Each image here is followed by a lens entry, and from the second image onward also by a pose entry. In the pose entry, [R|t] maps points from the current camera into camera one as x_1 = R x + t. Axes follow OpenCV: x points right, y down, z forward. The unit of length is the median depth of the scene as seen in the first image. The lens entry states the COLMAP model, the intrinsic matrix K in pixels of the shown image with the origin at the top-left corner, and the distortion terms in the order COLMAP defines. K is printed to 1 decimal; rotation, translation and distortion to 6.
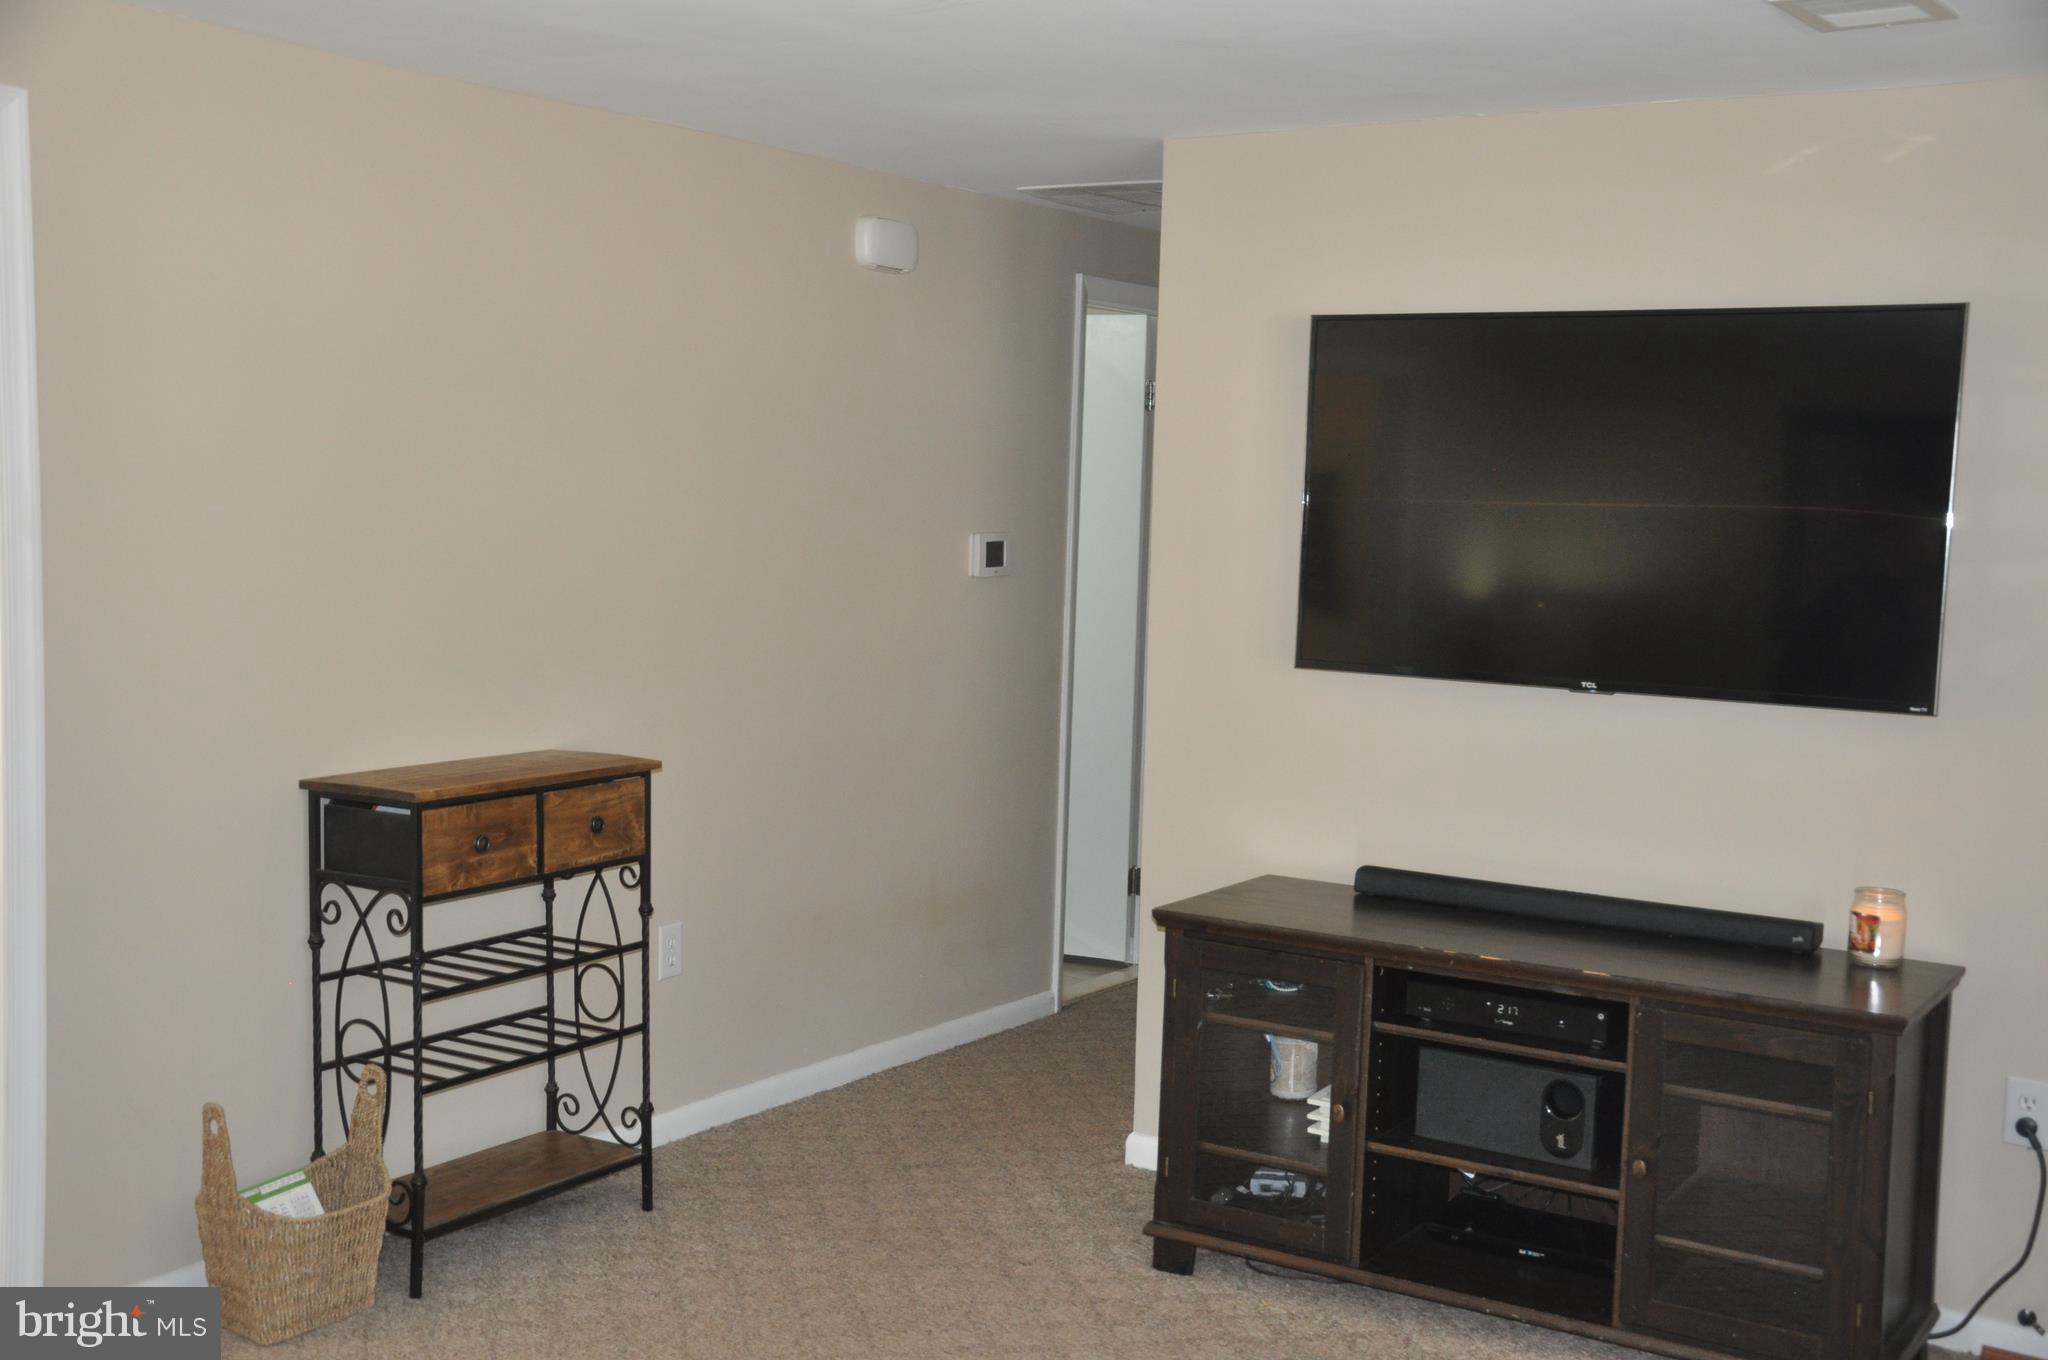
lens RADIAL K [[2271.4, 0, 1020.9], [0, 2271.4, 700.4], [0, 0, 1]] dist [-0.026370, 0.346339]
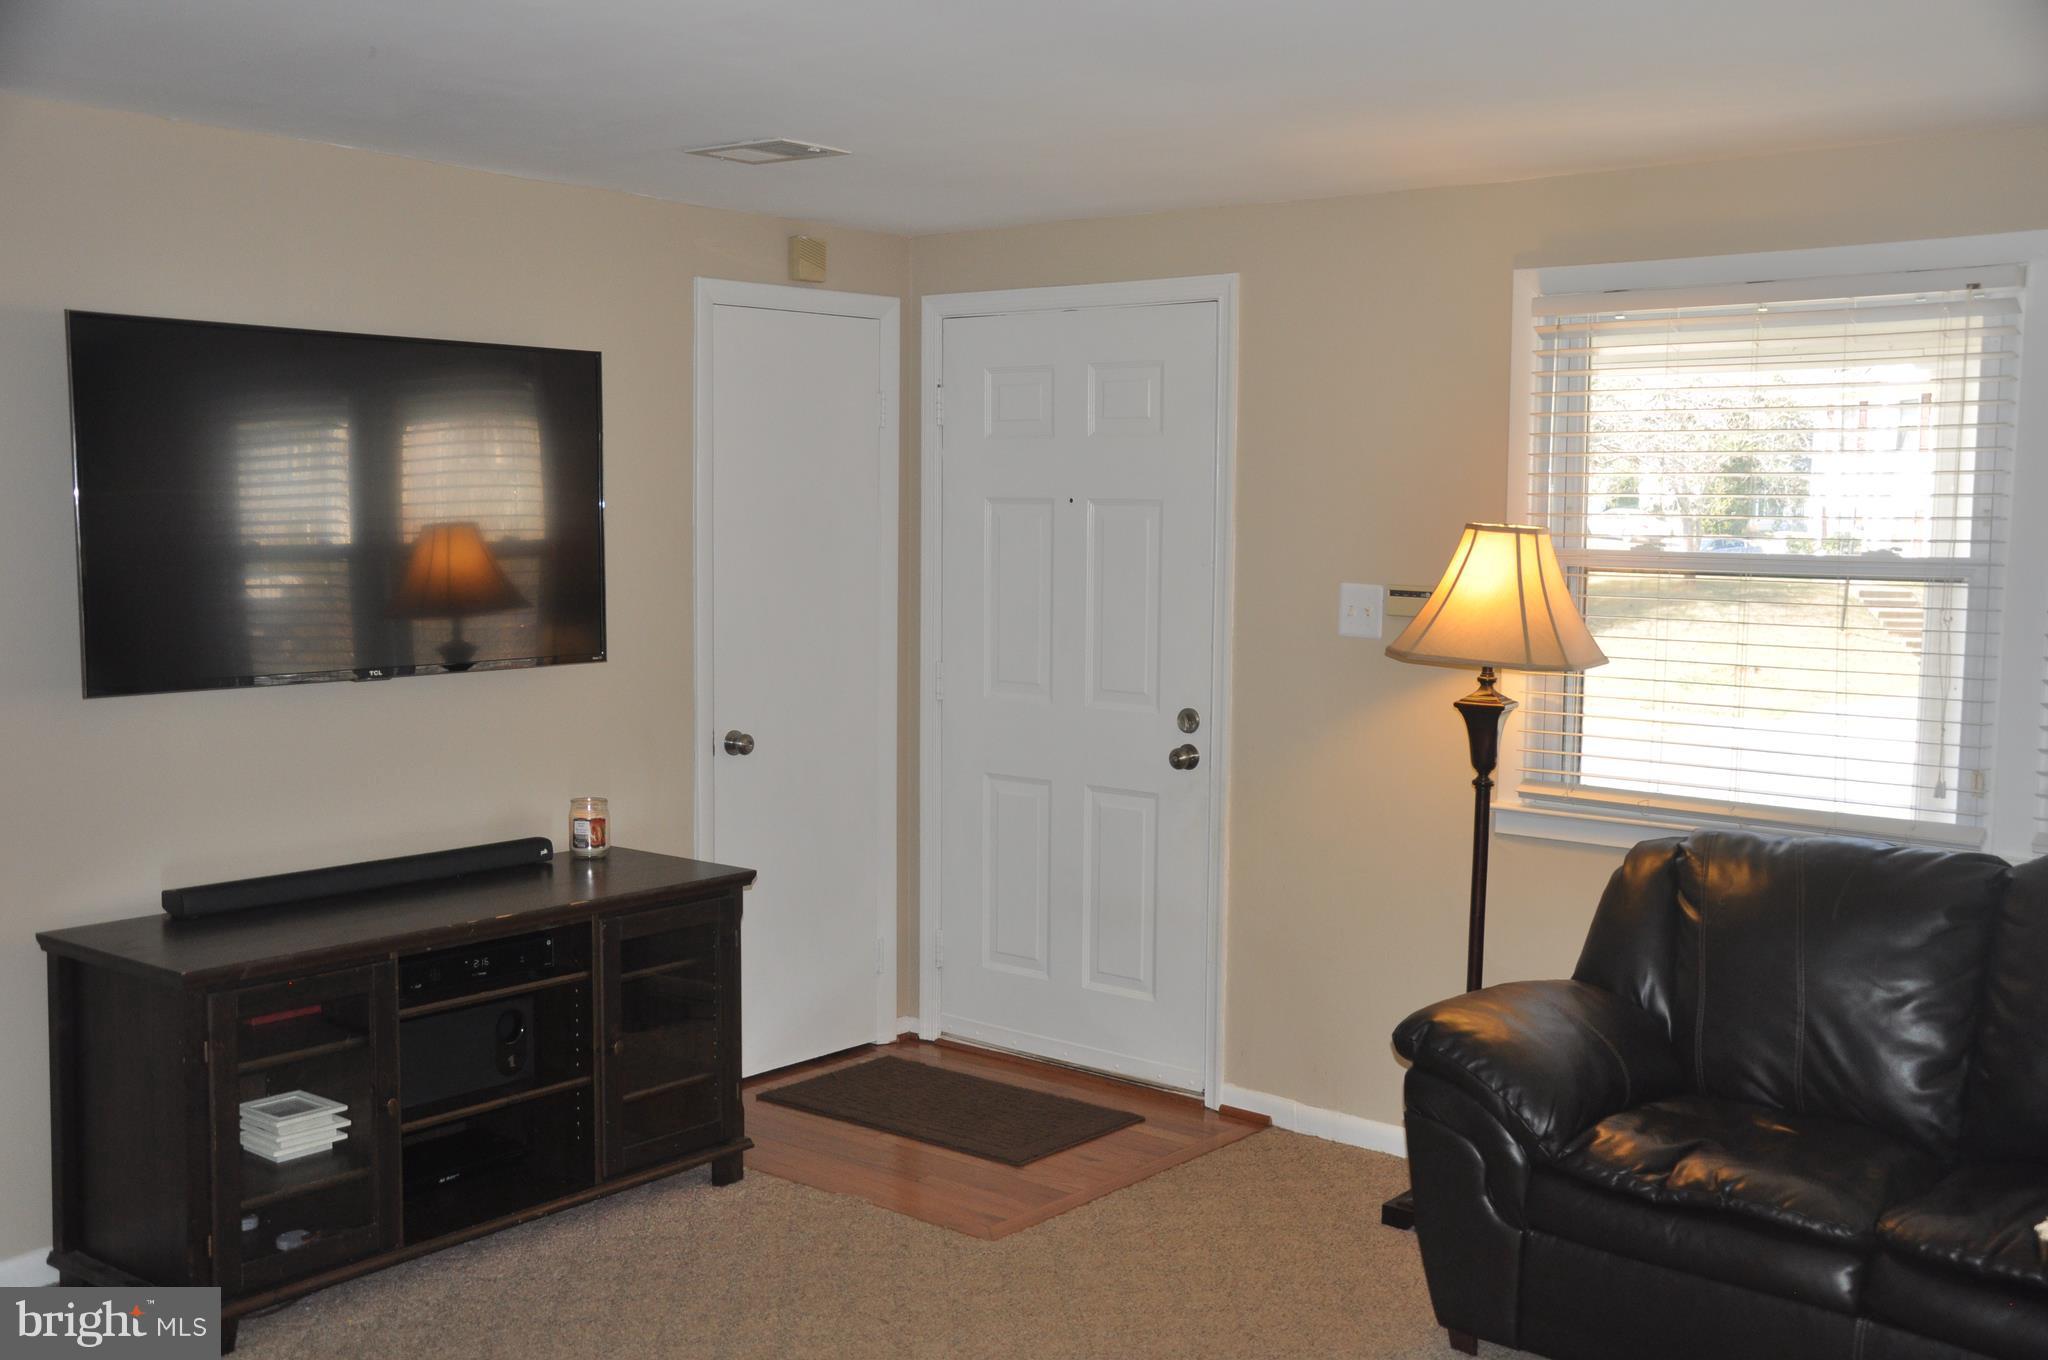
lens RADIAL K [[2271.4, 0, 1020.9], [0, 2271.4, 700.4], [0, 0, 1]] dist [-0.026370, 0.346339]
pose [[0.090547, -0.122298, 0.988354, -0.859196], [0.087042, 0.989605, 0.114478, -0.098042], [-0.992081, 0.075662, 0.100250, 0.610992]]
